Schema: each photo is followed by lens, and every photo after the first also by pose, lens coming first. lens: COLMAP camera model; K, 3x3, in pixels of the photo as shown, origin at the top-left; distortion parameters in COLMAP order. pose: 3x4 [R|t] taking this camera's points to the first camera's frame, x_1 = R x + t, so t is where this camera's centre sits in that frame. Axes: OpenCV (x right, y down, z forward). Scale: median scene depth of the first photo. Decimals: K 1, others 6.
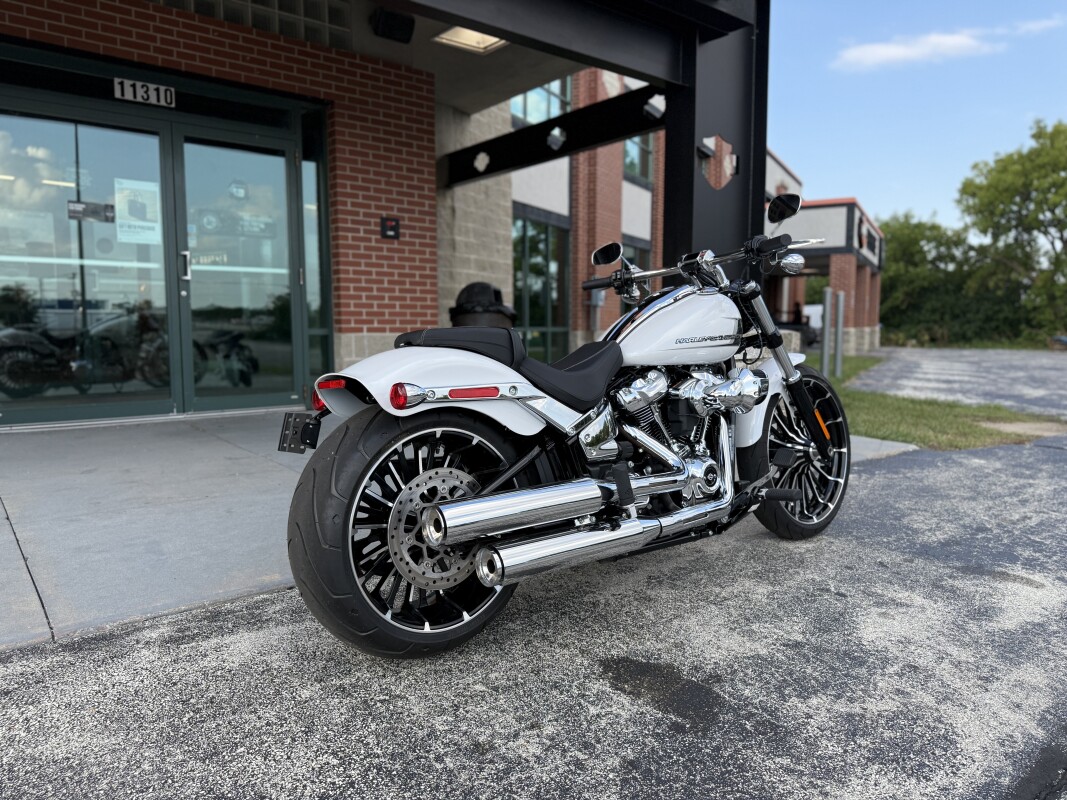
lens RADIAL K [[752.3, 0, 539.9], [0, 752.3, 398.7], [0, 0, 1]] dist [0.031294, -0.040894]
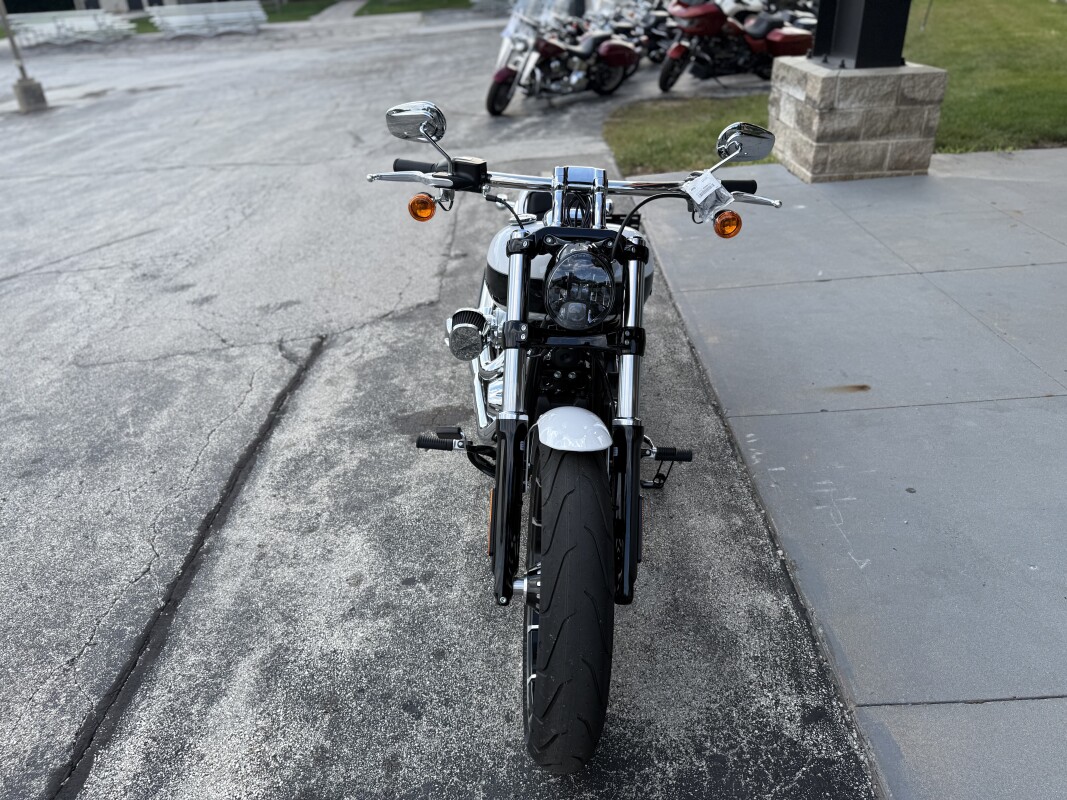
lens RADIAL K [[761.0, 0, 533.5], [0, 761.0, 400.0], [0, 0, 1]] dist [0.033807, -0.054456]
pose [[-0.640218, 0.401640, -0.654833, 0.799217], [-0.021037, 0.842946, 0.537586, -0.401935], [0.767905, 0.357948, -0.531220, 1.500179]]
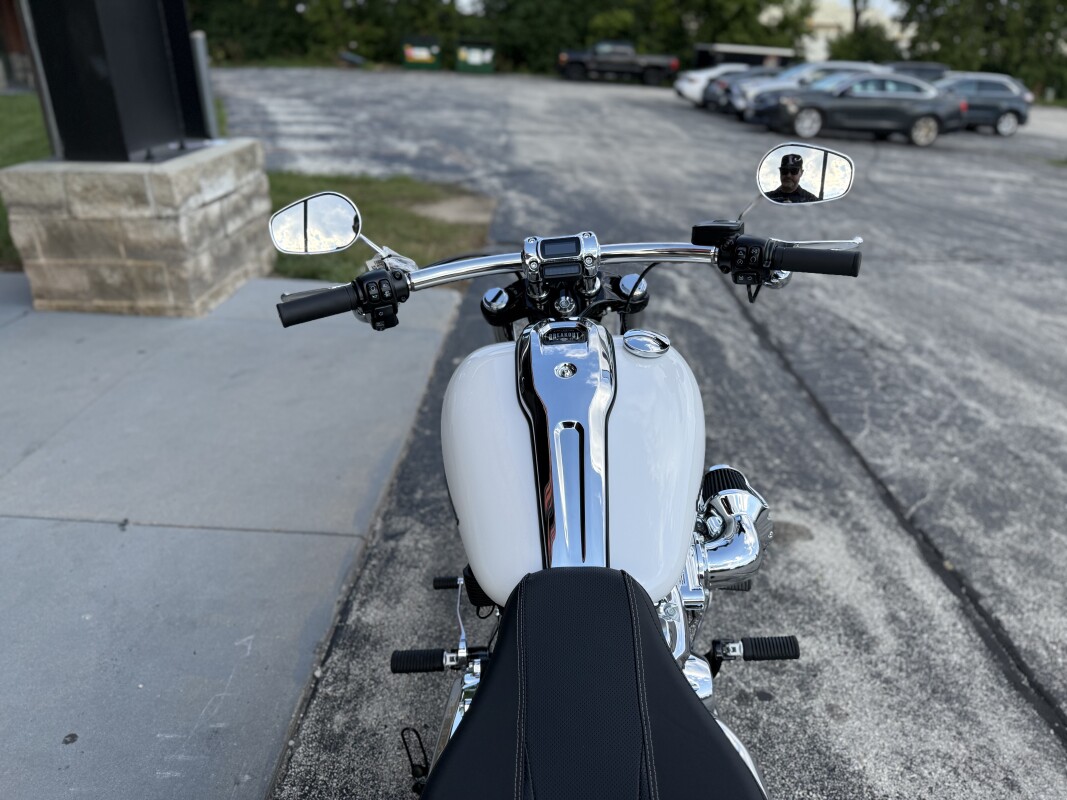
lens RADIAL K [[769.7, 0, 528.2], [0, 769.7, 398.9], [0, 0, 1]] dist [-0.003537, -0.005391]
pose [[0.662568, -0.312281, 0.680796, -0.171272], [0.057281, 0.927403, 0.369652, -0.295960], [-0.746808, -0.205923, 0.632356, 0.752365]]
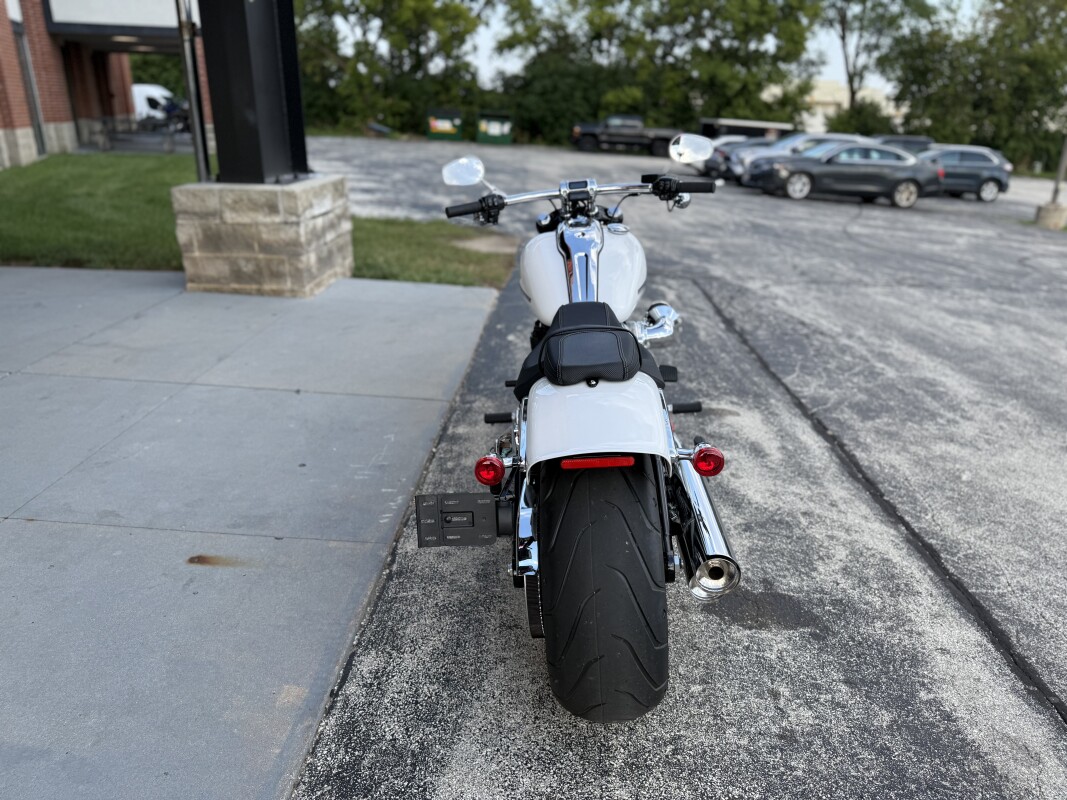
lens RADIAL K [[761.0, 0, 533.5], [0, 761.0, 400.0], [0, 0, 1]] dist [0.033807, -0.054456]
pose [[0.671249, -0.249154, 0.698102, -0.626192], [0.048535, 0.954566, 0.294019, -0.229672], [-0.739641, -0.163478, 0.652845, 0.390834]]
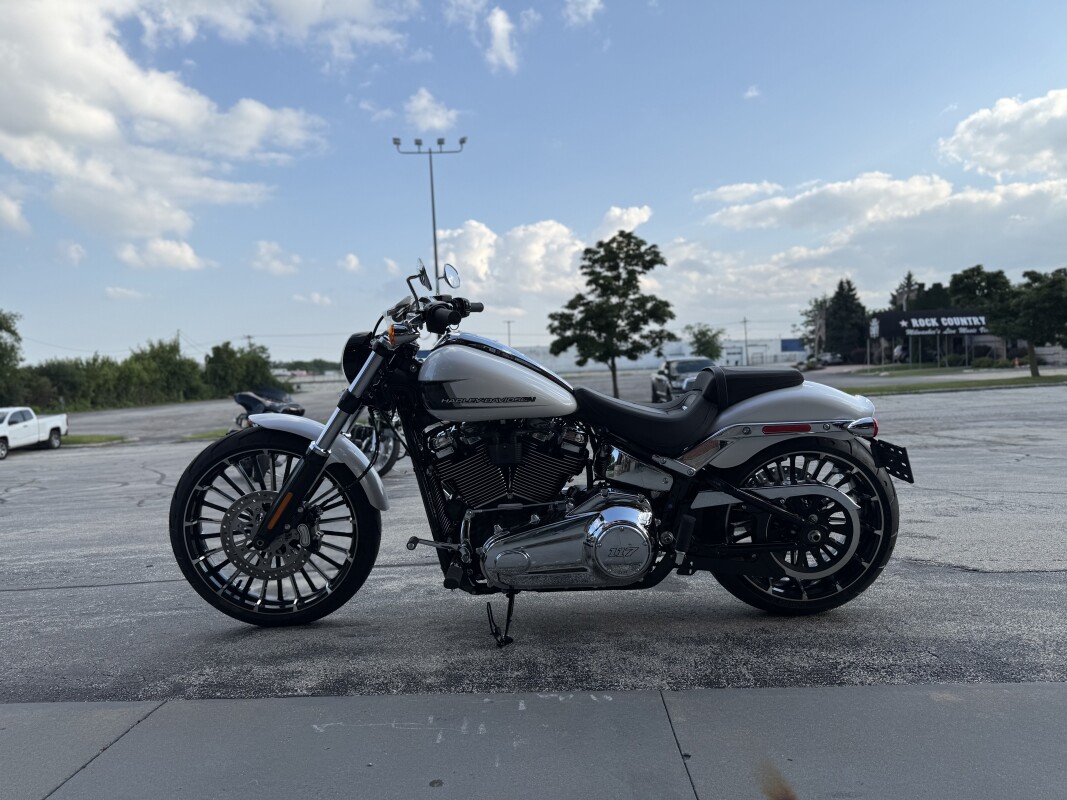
lens RADIAL K [[752.3, 0, 539.9], [0, 752.3, 398.7], [0, 0, 1]] dist [0.031294, -0.040894]
pose [[-0.756383, -0.000347, 0.654129, -0.530744], [0.096417, 0.989018, 0.112013, -0.171172], [-0.646984, 0.147794, -0.748043, 1.745906]]
